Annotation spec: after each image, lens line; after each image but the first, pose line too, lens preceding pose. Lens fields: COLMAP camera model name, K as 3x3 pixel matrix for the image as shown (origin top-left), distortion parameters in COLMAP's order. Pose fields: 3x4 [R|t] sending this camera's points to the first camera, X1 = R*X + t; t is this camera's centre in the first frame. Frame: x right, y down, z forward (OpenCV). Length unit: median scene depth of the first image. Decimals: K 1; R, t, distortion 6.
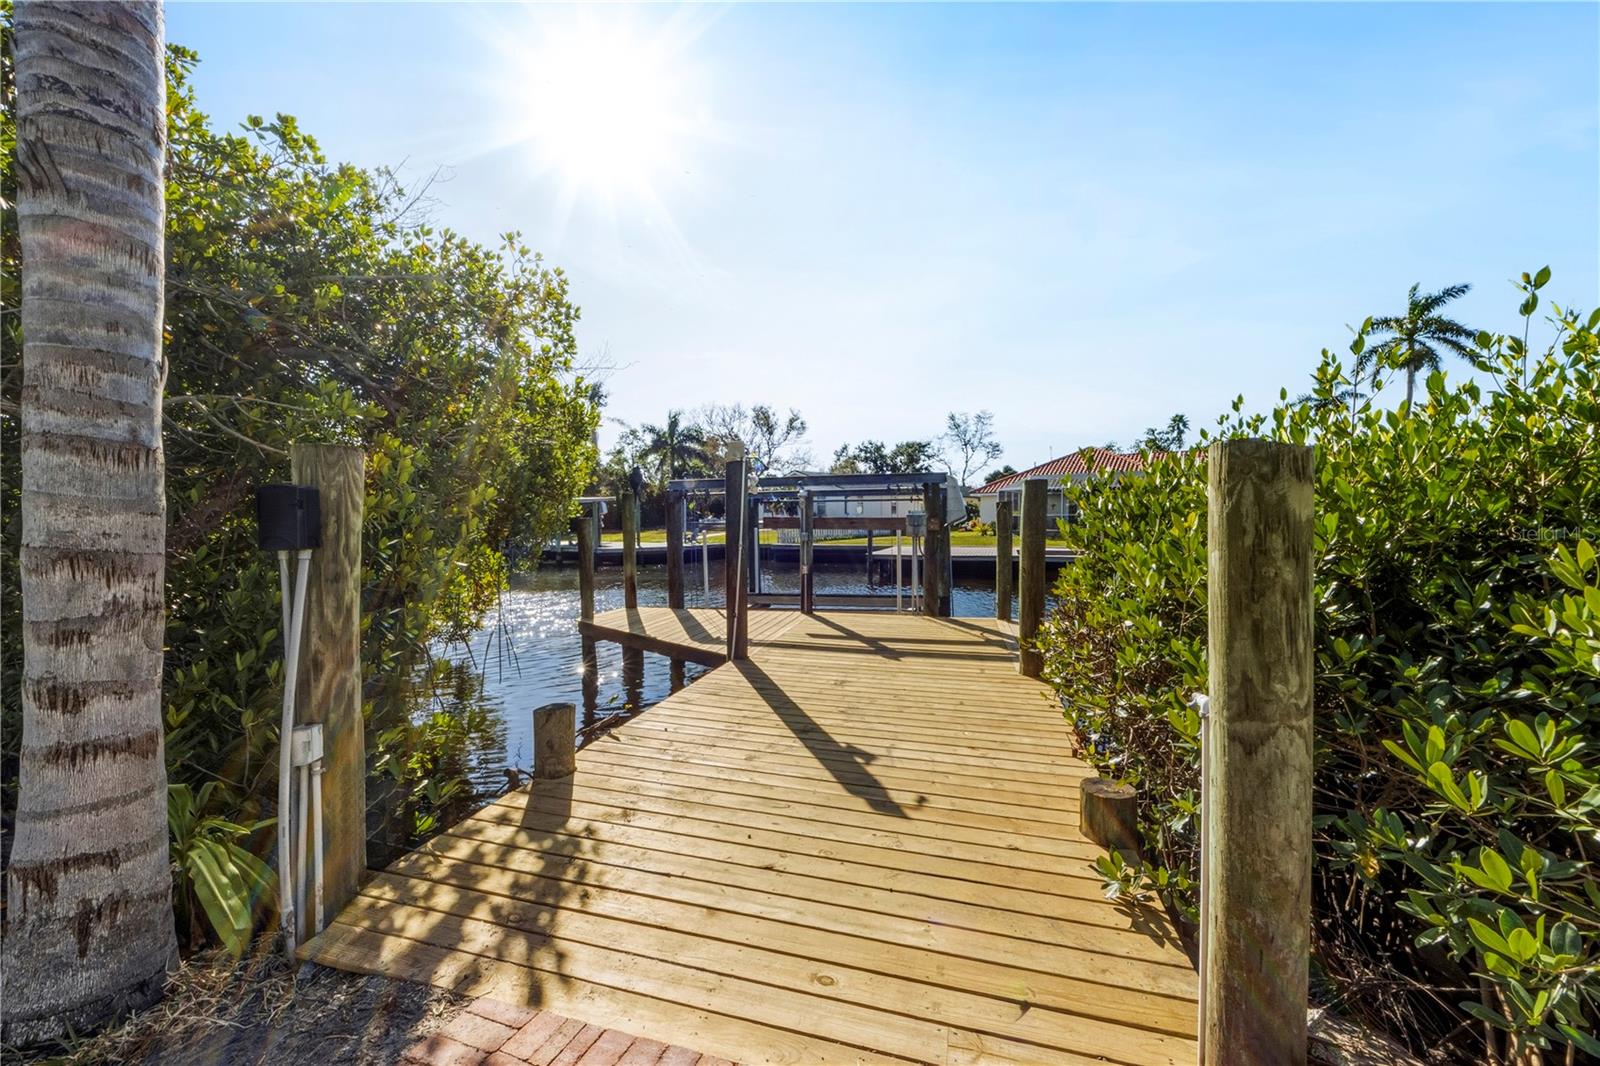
lens RADIAL K [[614.6, 0, 769.7], [0, 614.6, 563.7], [0, 0, 1]] dist [-0.003344, -0.000480]
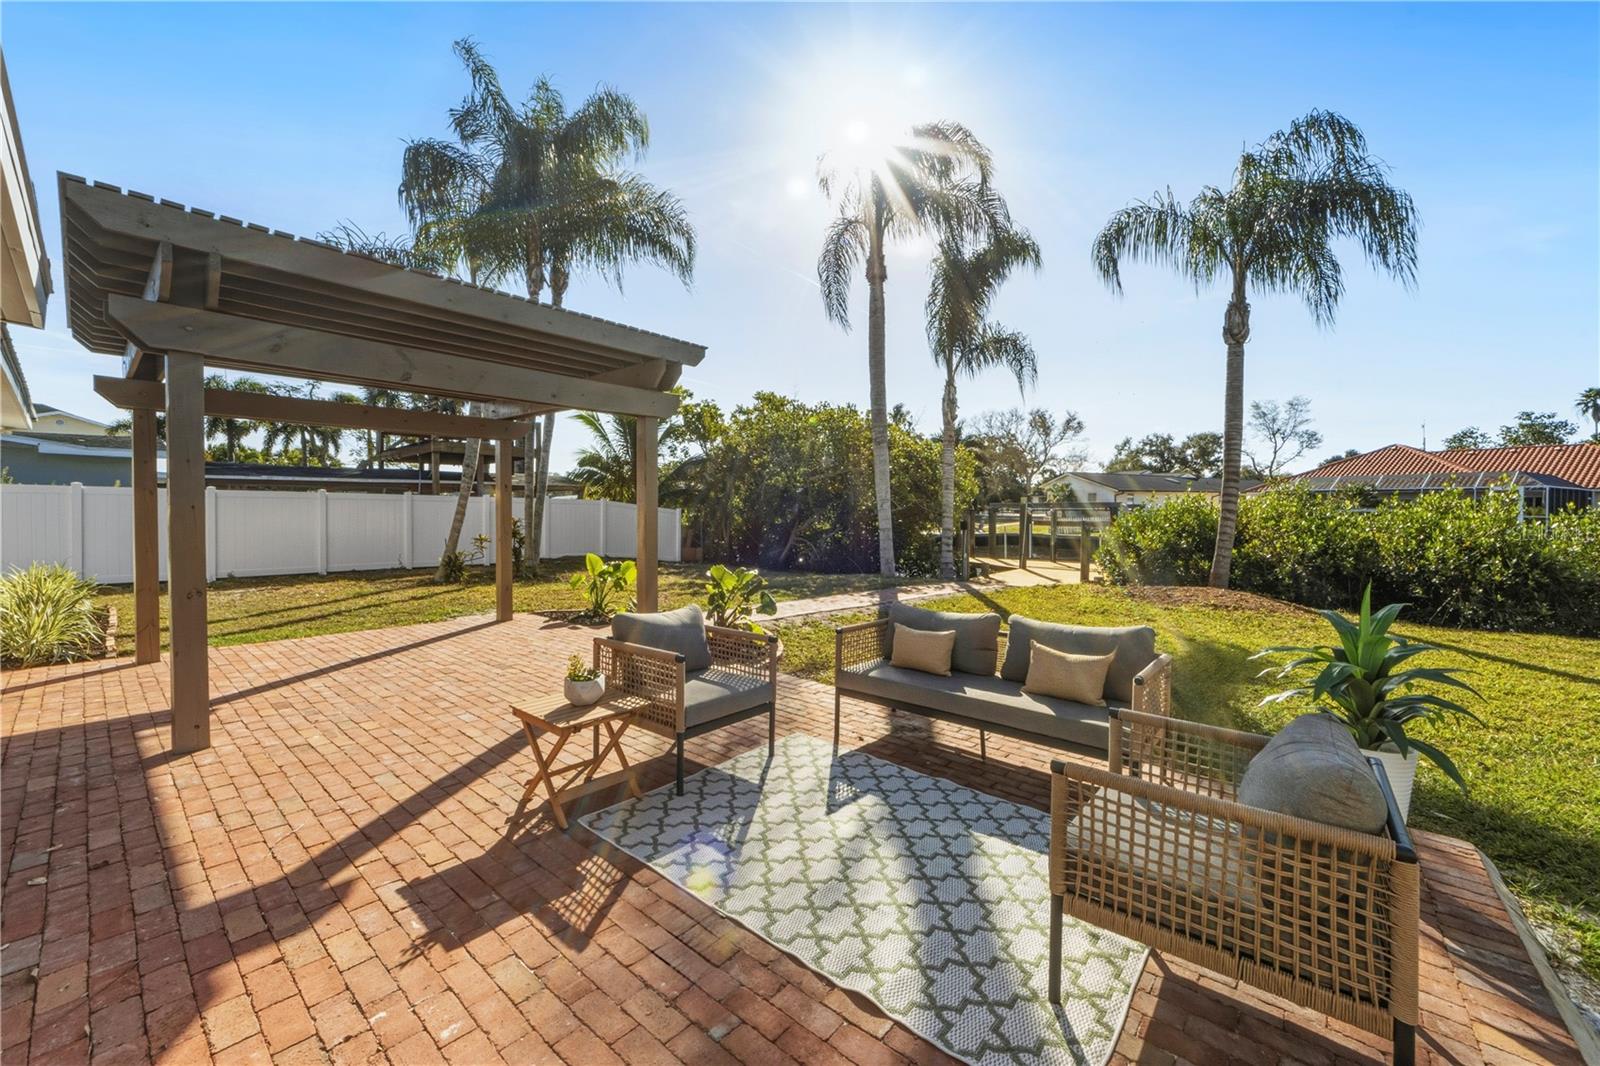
lens RADIAL K [[614.6, 0, 792.6], [0, 614.6, 523.6], [0, 0, 1]] dist [-0.003344, -0.000480]
pose [[0.924651, 0.016234, -0.380470, 0.007342], [-0.034685, 0.998528, -0.041690, 0.012681], [0.379233, 0.051745, 0.923853, -0.346488]]
